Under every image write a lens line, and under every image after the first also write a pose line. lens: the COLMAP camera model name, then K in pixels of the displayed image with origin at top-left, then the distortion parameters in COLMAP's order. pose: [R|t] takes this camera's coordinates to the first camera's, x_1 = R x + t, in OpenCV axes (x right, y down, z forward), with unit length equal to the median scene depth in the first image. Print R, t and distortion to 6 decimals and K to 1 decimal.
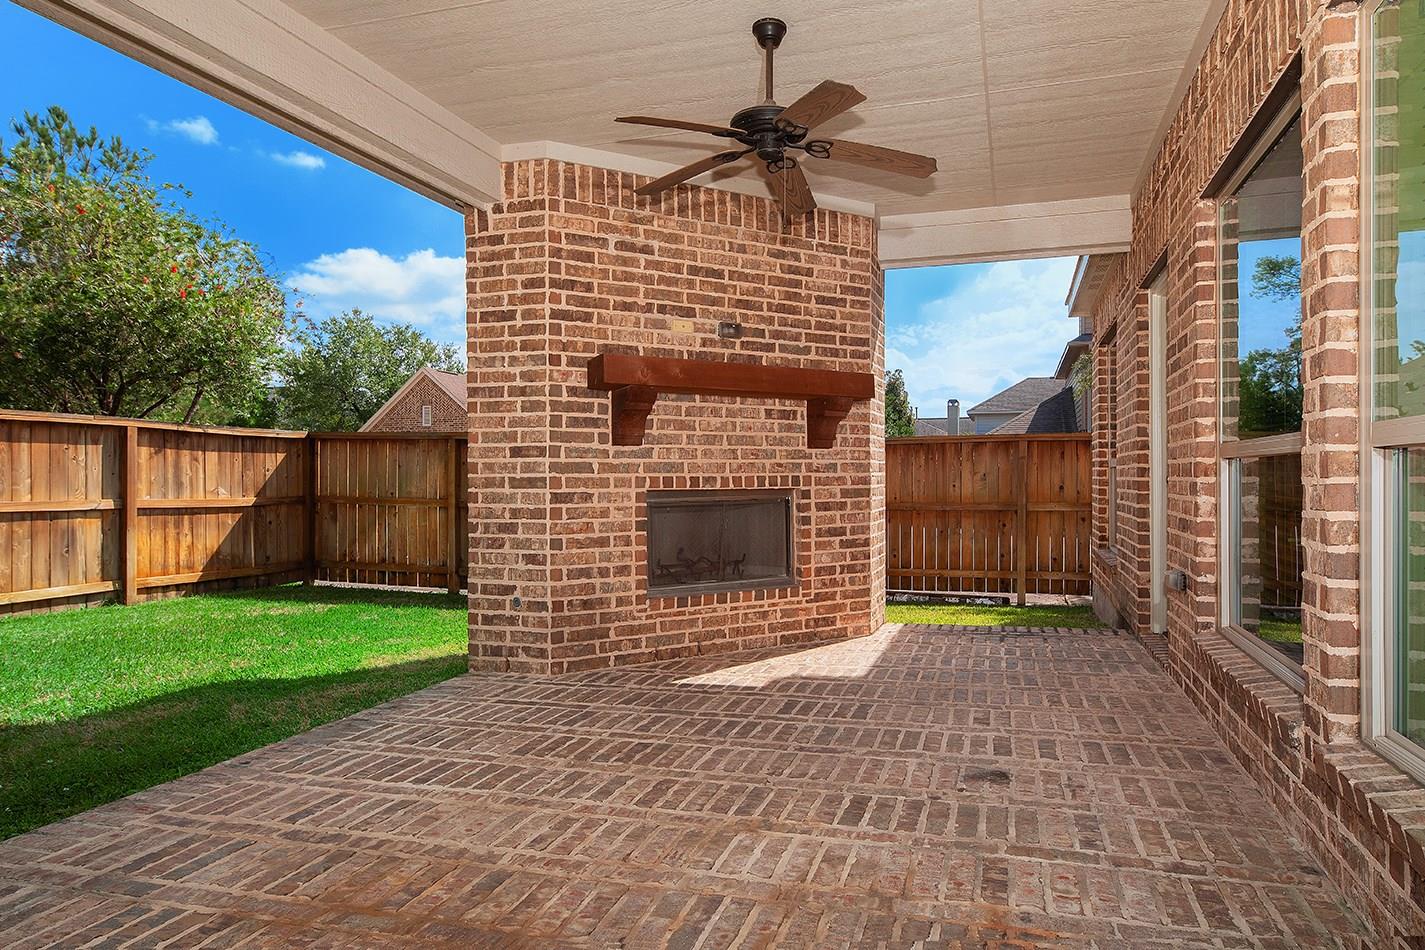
lens RADIAL K [[760.0, 0, 718.4], [0, 760.0, 476.8], [0, 0, 1]] dist [0.021081, 0.000192]
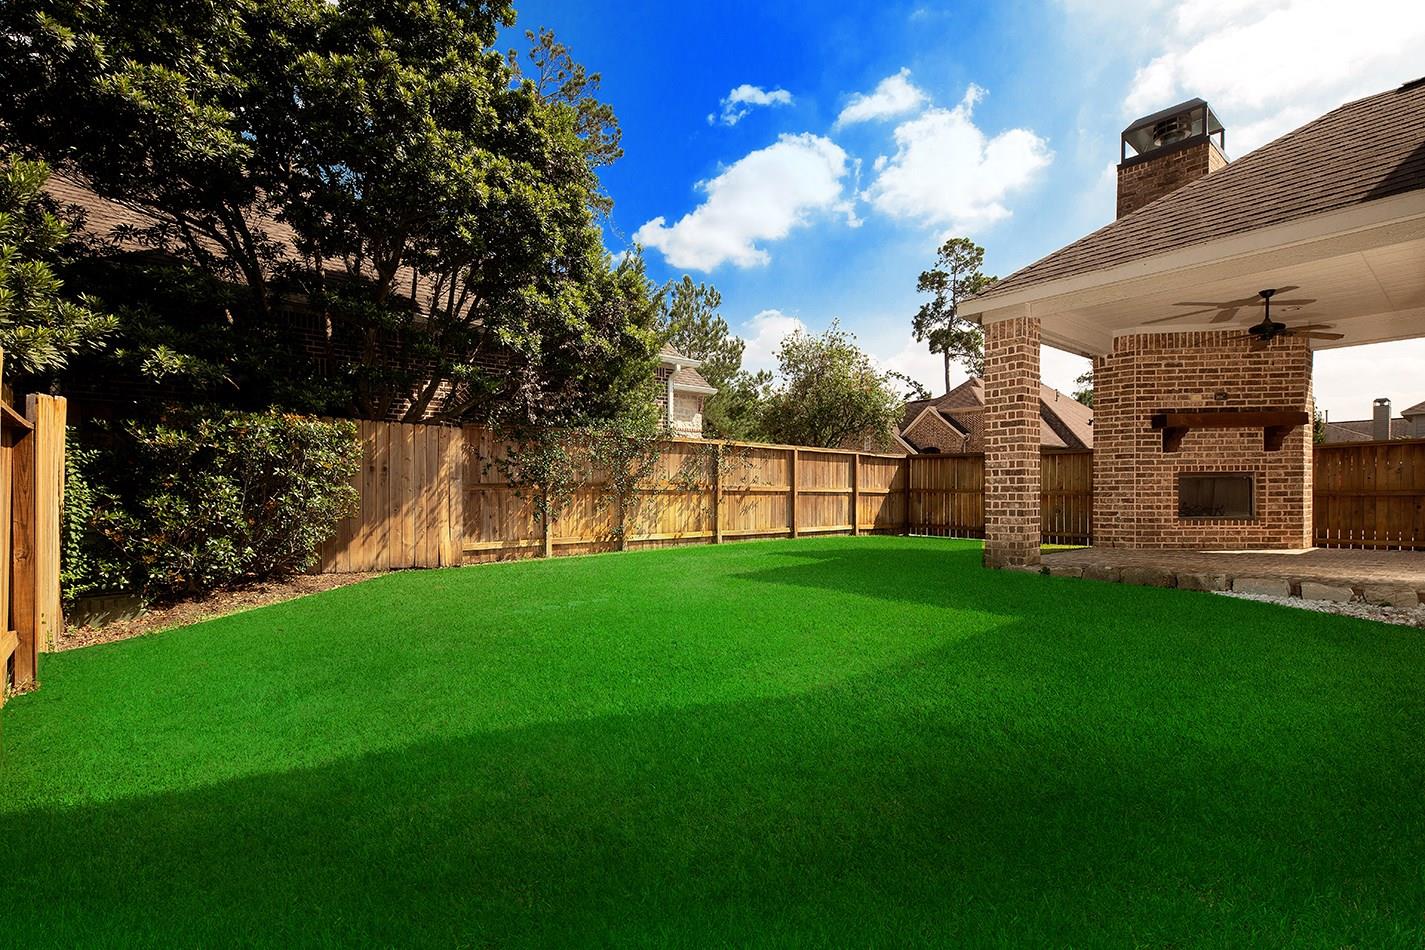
lens RADIAL K [[638.9, 0, 745.5], [0, 638.9, 505.3], [0, 0, 1]] dist [0.004792, 0.000398]
pose [[0.886594, 0.001870, -0.462544, -0.332442], [0.008655, 0.999750, 0.020632, 0.061892], [0.462467, -0.022296, 0.886356, -1.199383]]
